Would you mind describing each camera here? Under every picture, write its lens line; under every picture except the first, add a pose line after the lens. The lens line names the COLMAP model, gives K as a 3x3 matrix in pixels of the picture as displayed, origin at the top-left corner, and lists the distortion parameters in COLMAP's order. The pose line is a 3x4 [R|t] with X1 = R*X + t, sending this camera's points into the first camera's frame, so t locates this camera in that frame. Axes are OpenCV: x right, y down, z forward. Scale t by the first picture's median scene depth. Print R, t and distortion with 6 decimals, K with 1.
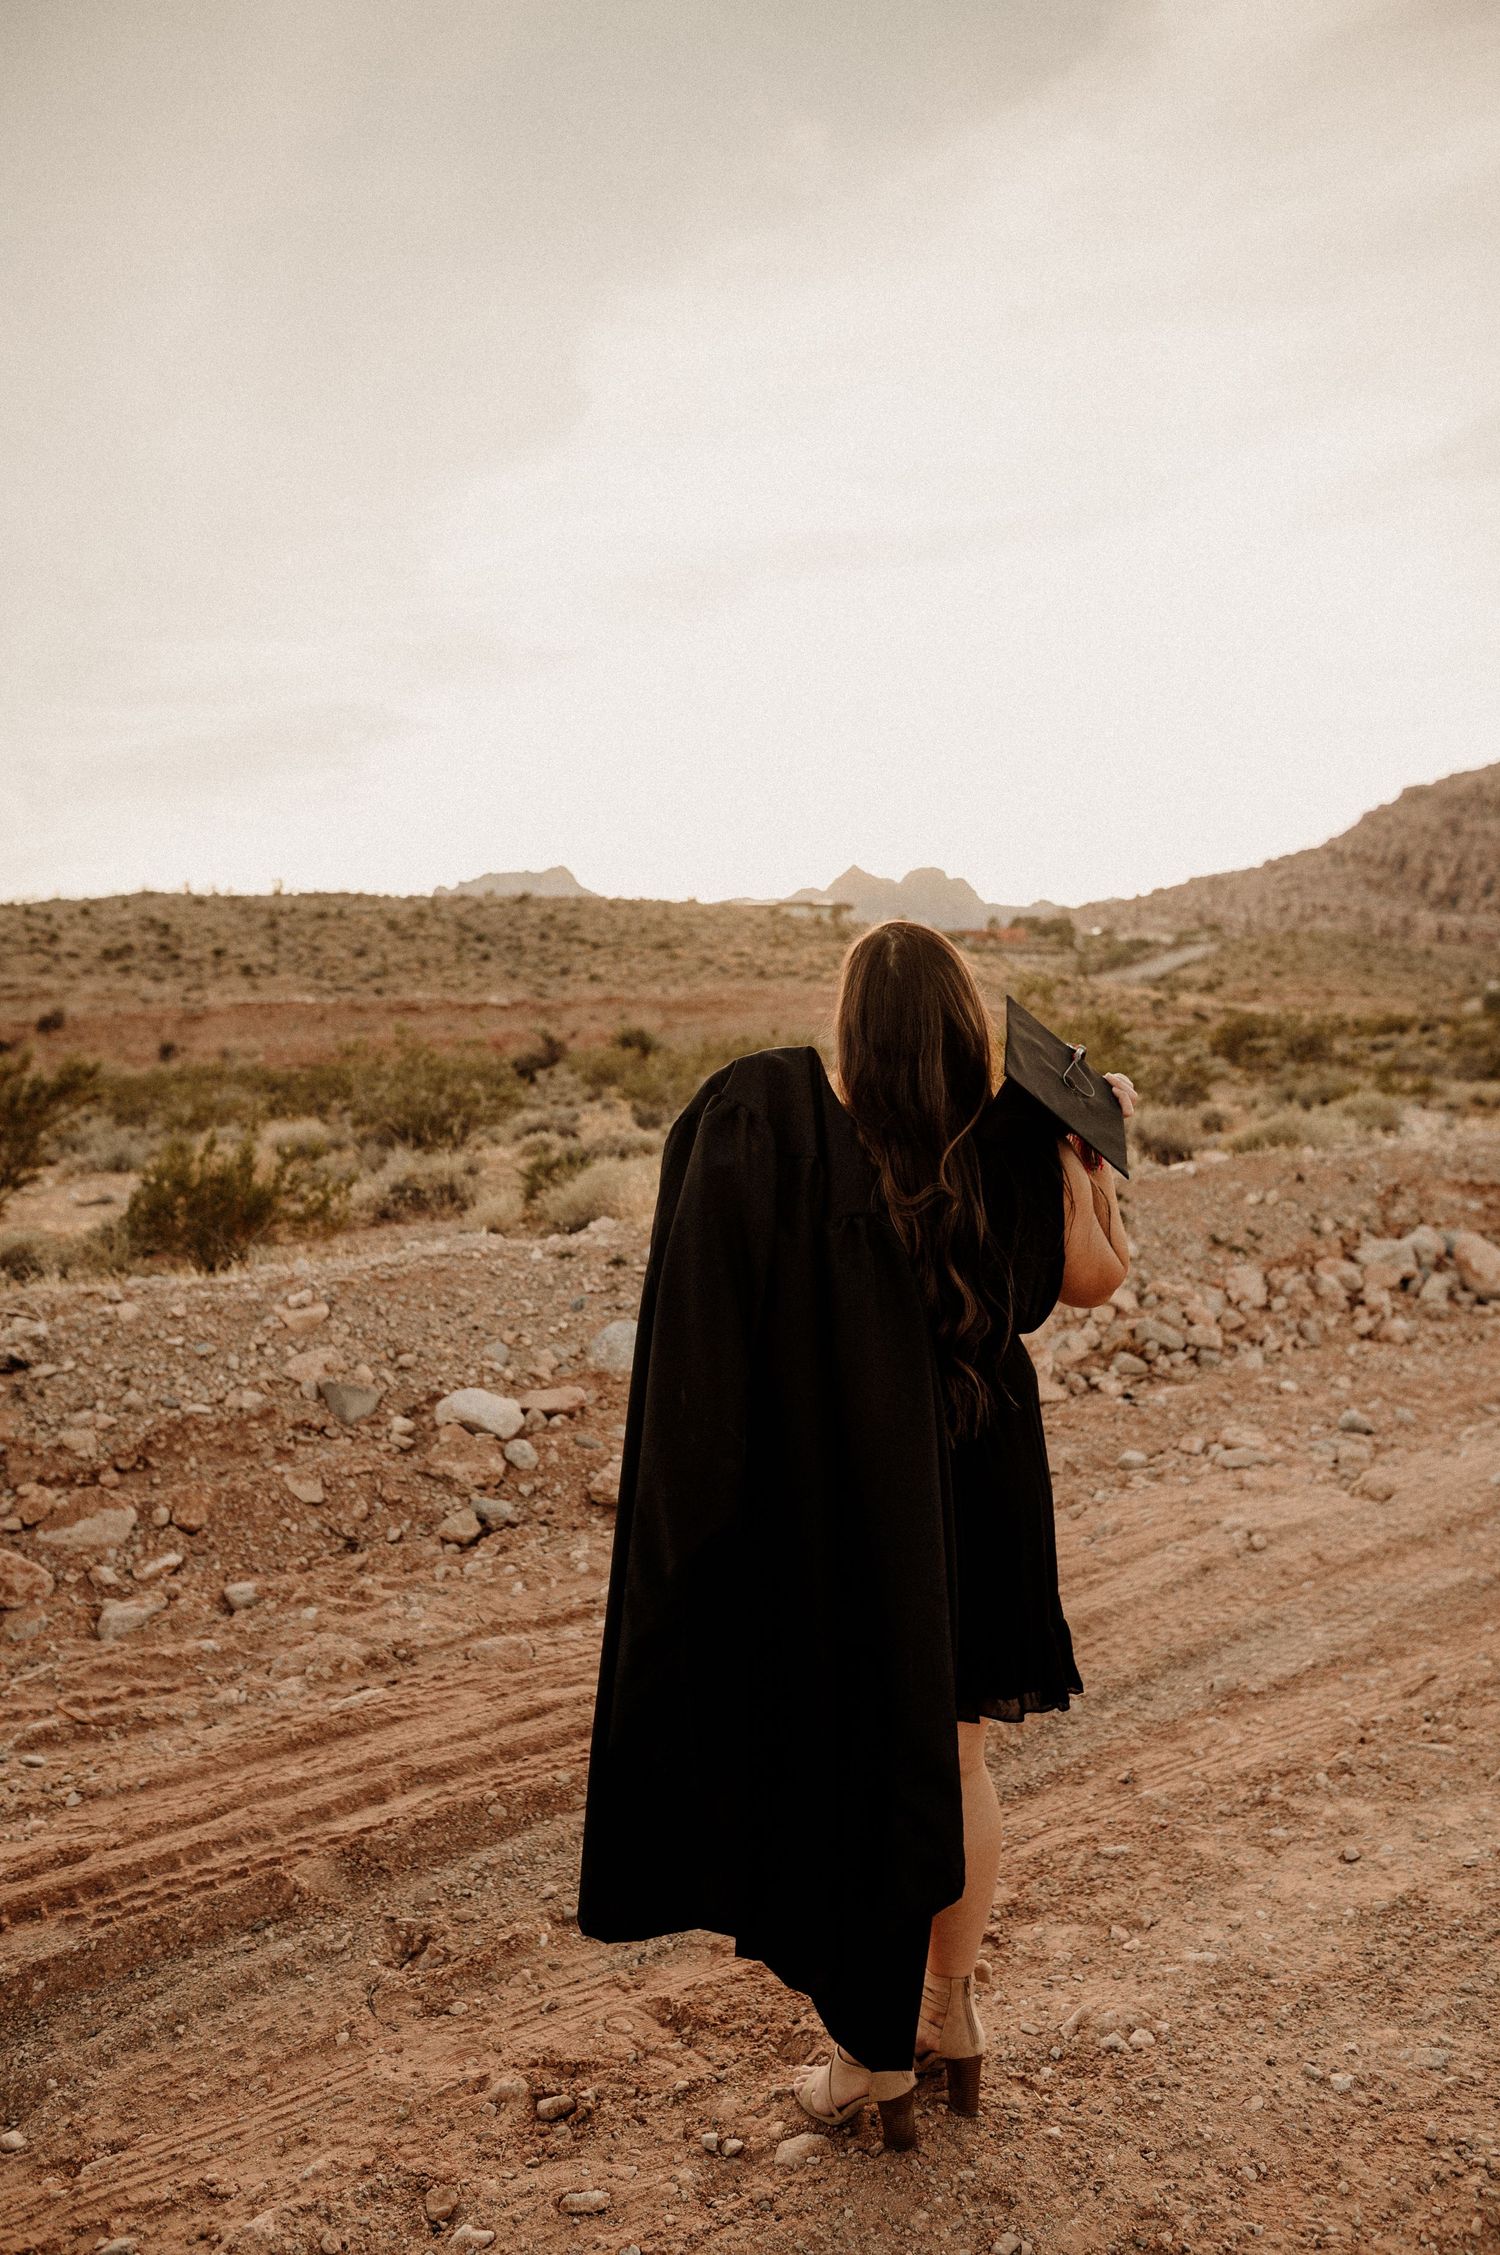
lens RADIAL K [[1517.8, 0, 750.0], [0, 1517.8, 1127.5], [0, 0, 1]] dist [-0.034237, 0.025676]
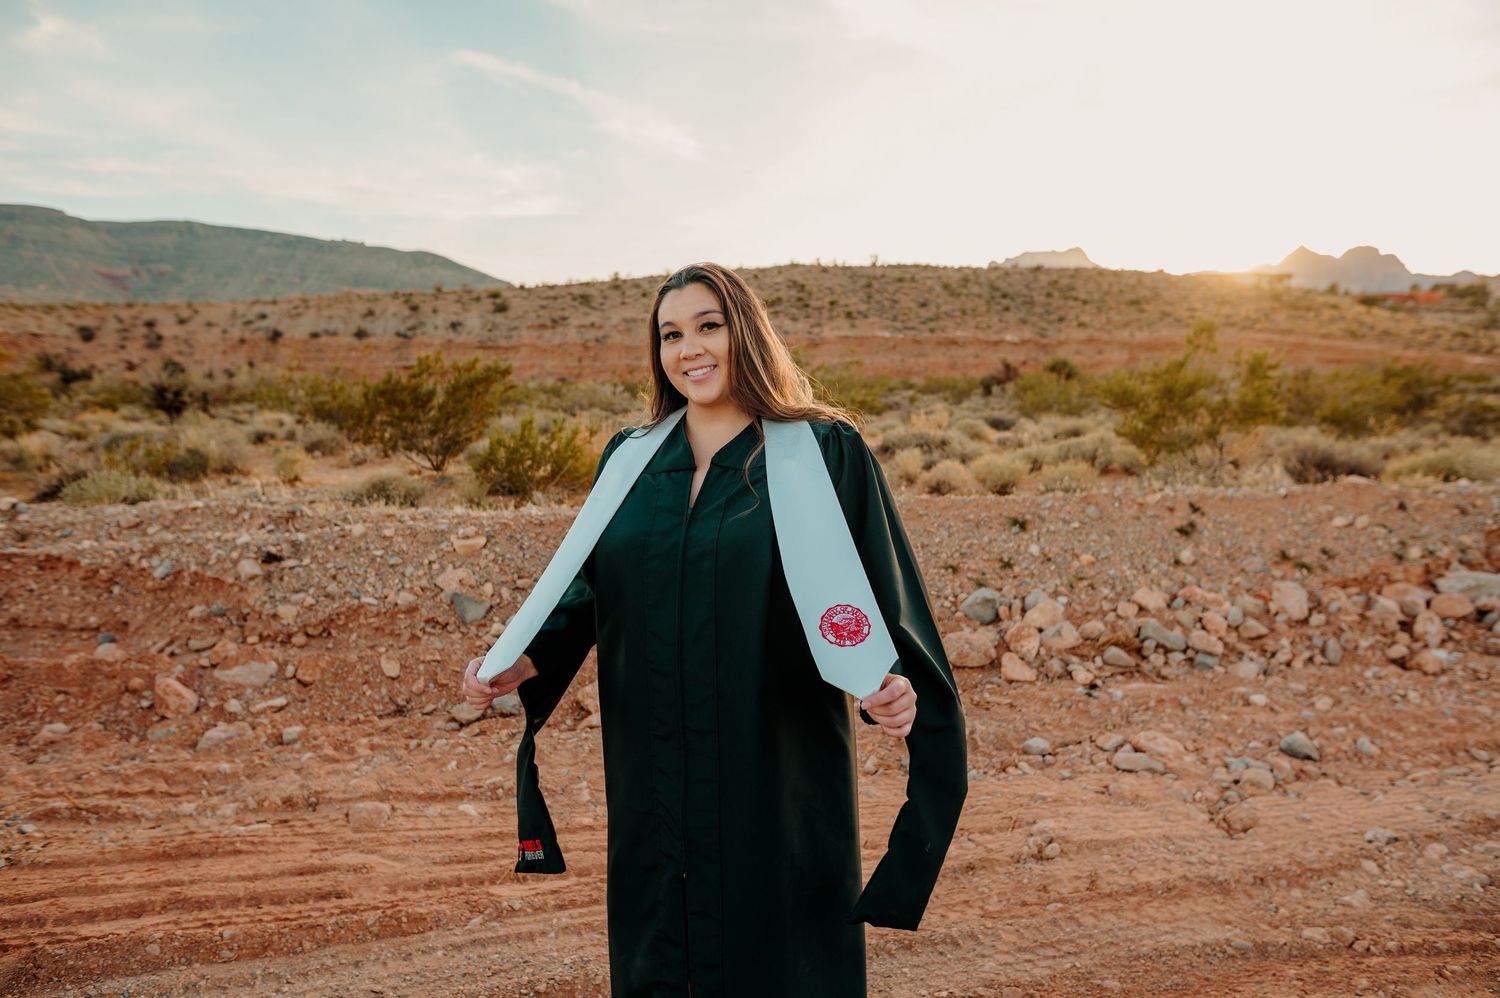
lens RADIAL K [[1009.6, 0, 750.0], [0, 1009.6, 499.0], [0, 0, 1]] dist [-0.034237, 0.025676]
pose [[0.919494, 0.081876, -0.384483, 0.329801], [-0.052683, 0.994912, 0.085875, -0.014365], [0.389558, -0.058705, 0.919129, 0.246870]]
